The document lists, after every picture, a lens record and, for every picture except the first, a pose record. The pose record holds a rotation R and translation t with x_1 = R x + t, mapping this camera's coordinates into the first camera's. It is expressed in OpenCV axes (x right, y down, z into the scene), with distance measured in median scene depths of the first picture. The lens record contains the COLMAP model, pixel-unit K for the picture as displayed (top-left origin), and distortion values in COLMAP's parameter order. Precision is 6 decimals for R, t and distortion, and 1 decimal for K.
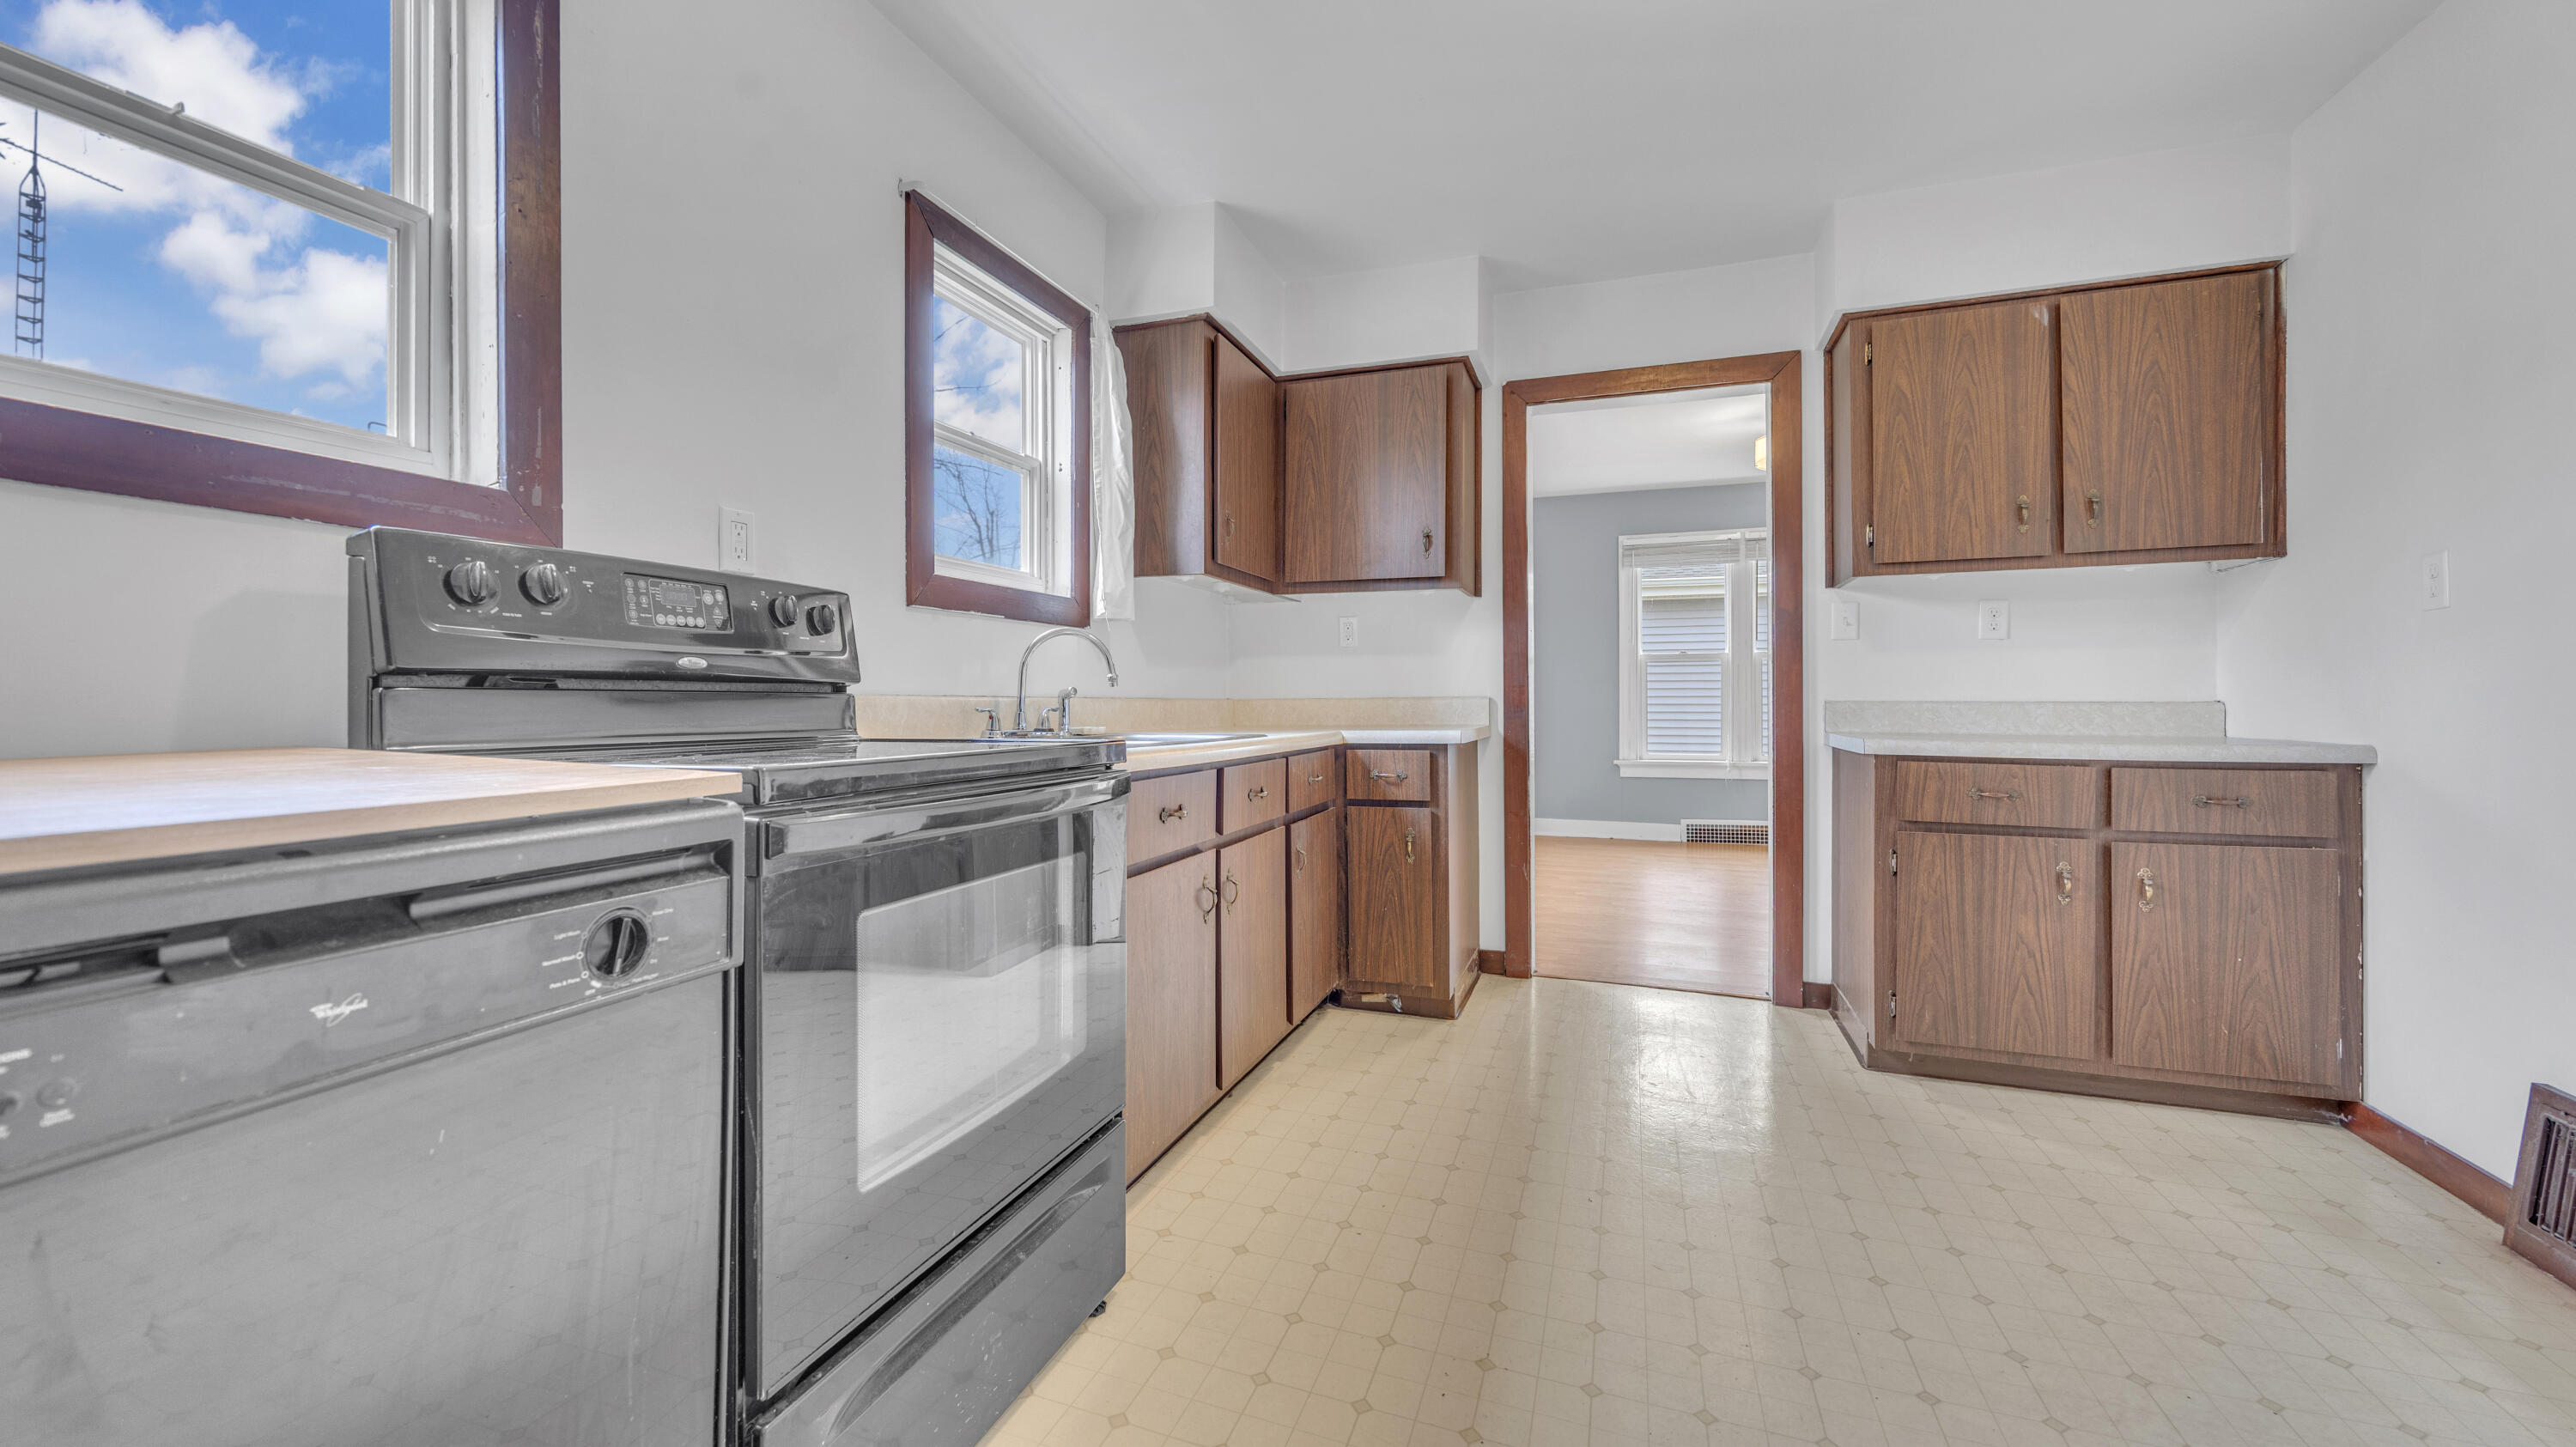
lens RADIAL K [[936.7, 0, 1286.8], [0, 936.7, 712.7], [0, 0, 1]] dist [0.002560, 0.000054]
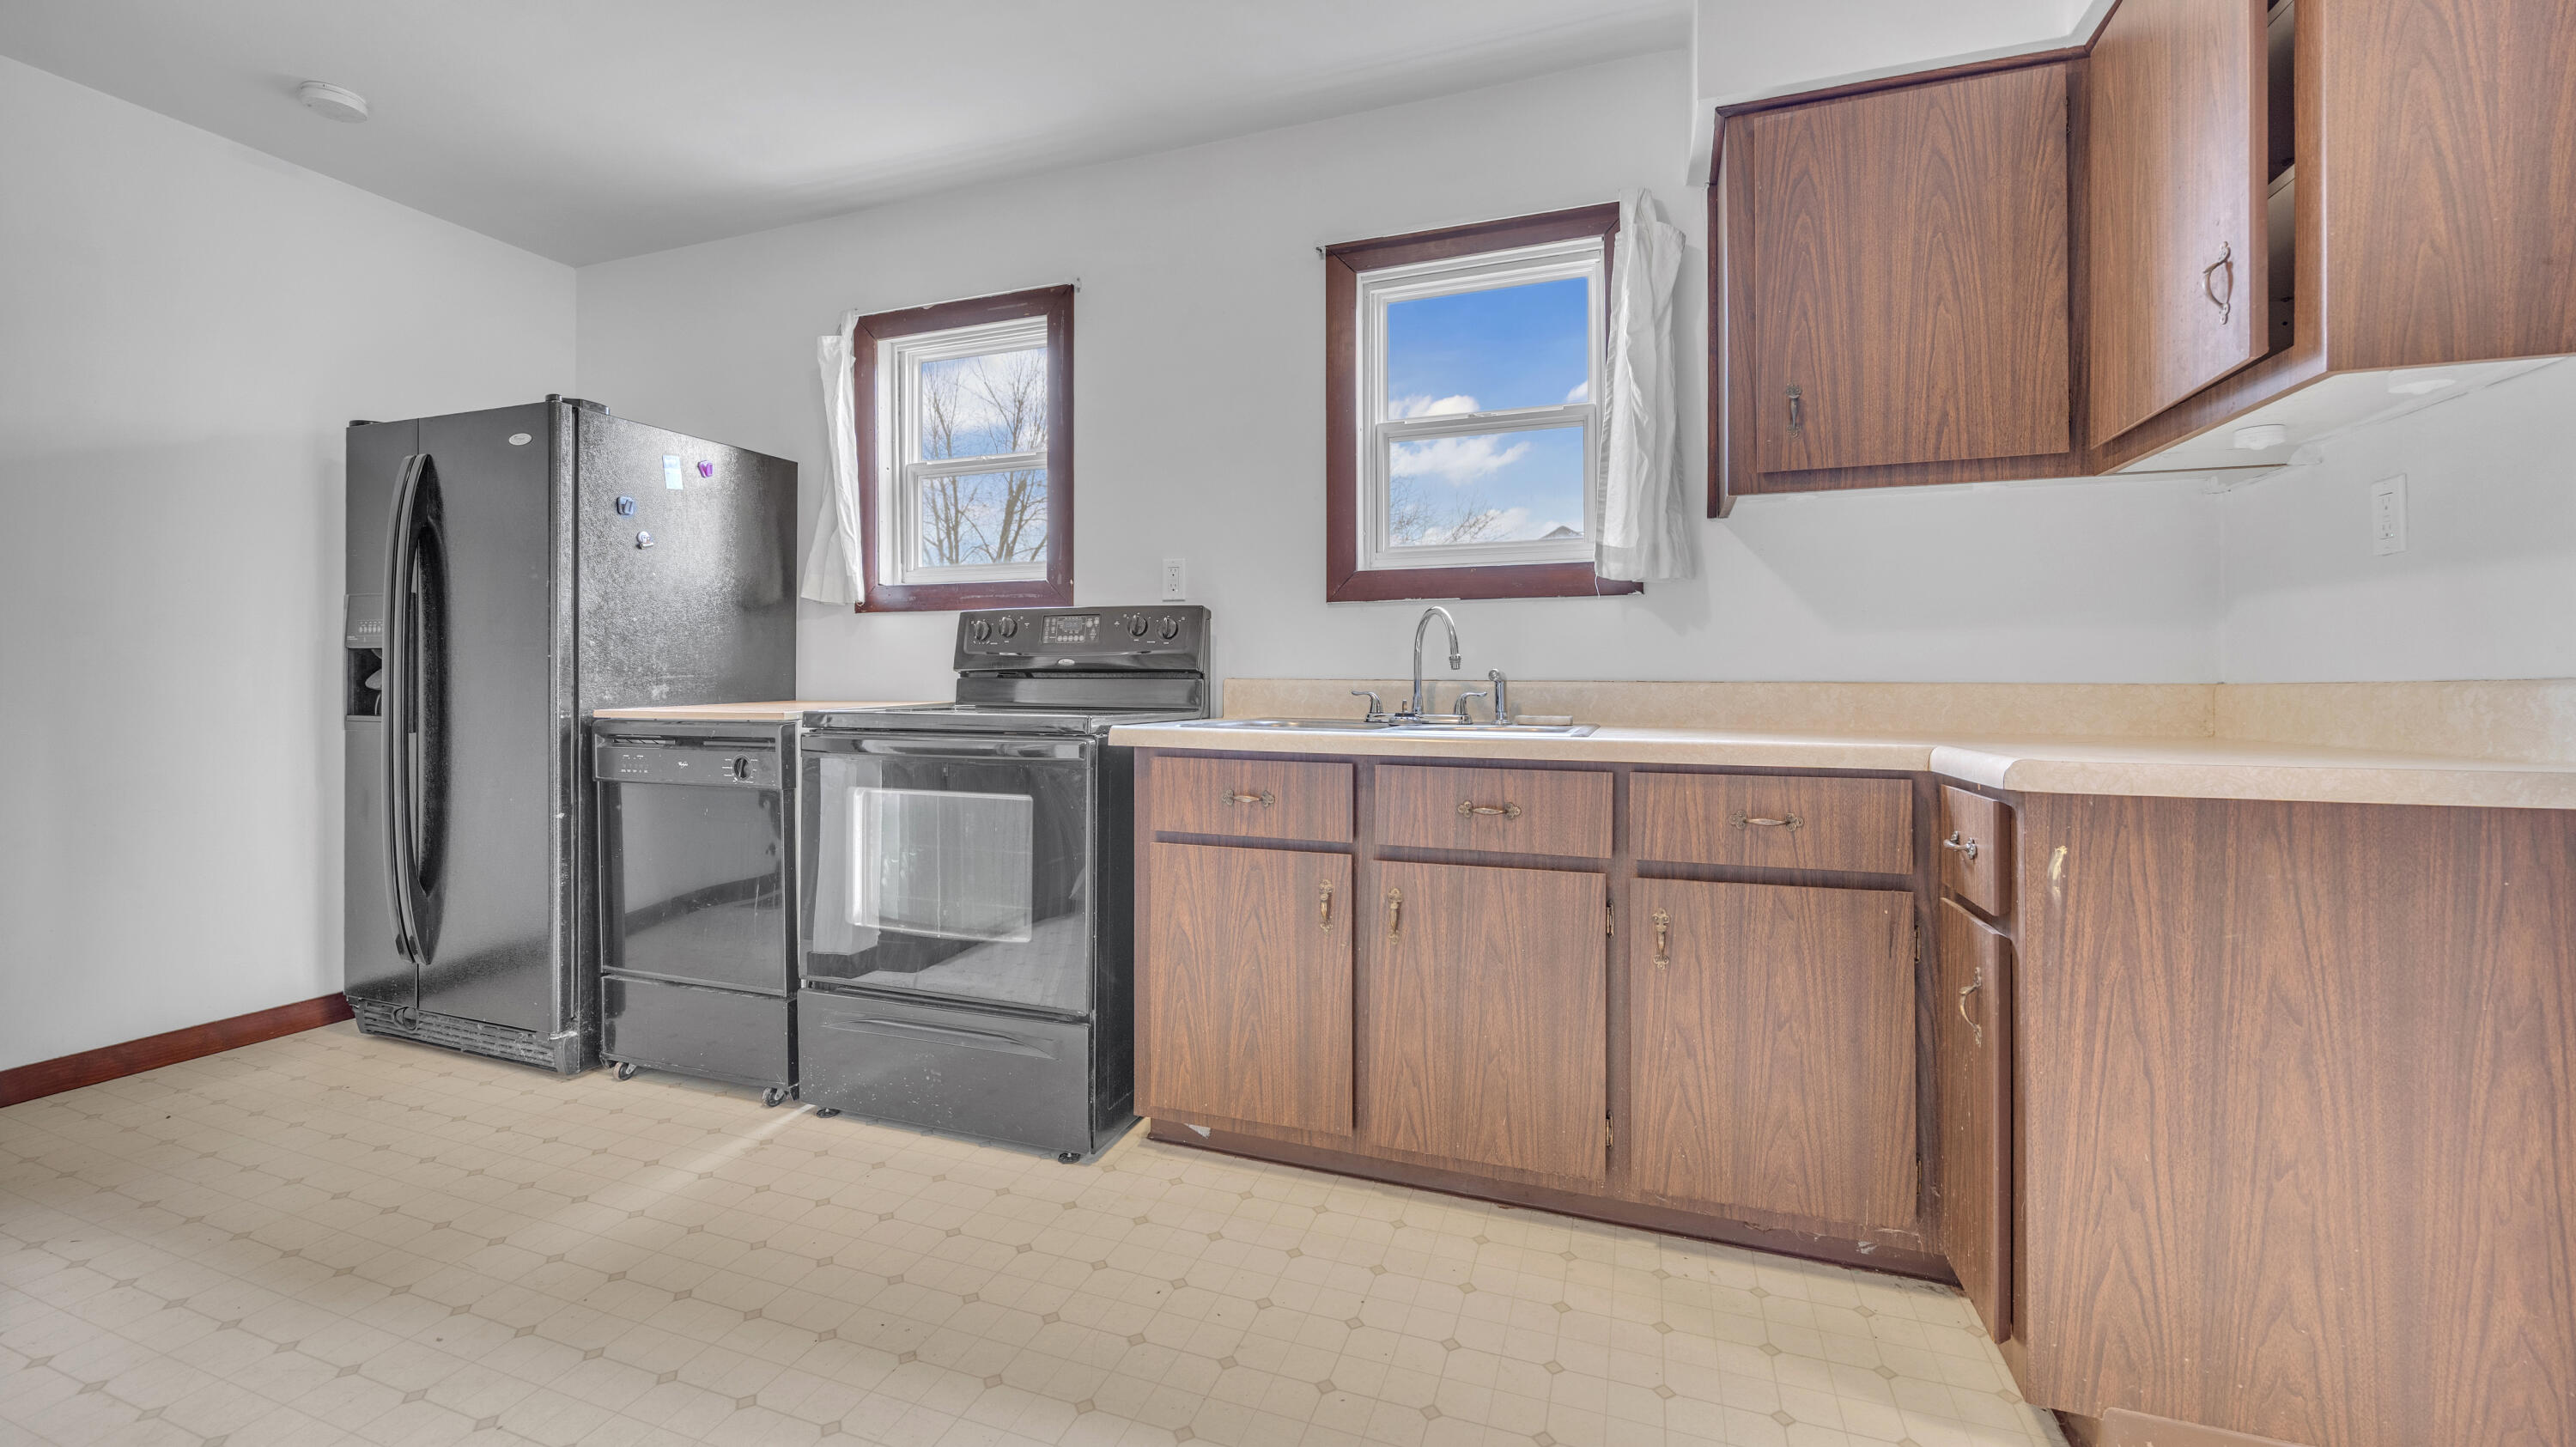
lens RADIAL K [[1021.5, 0, 1279.1], [0, 1021.5, 696.1], [0, 0, 1]] dist [-0.000496, -0.000013]
pose [[0.008628, 0.001523, -0.999962, 1.201594], [-0.012740, 0.999918, 0.001413, 0.002130], [0.999882, 0.012727, 0.008646, 1.289311]]
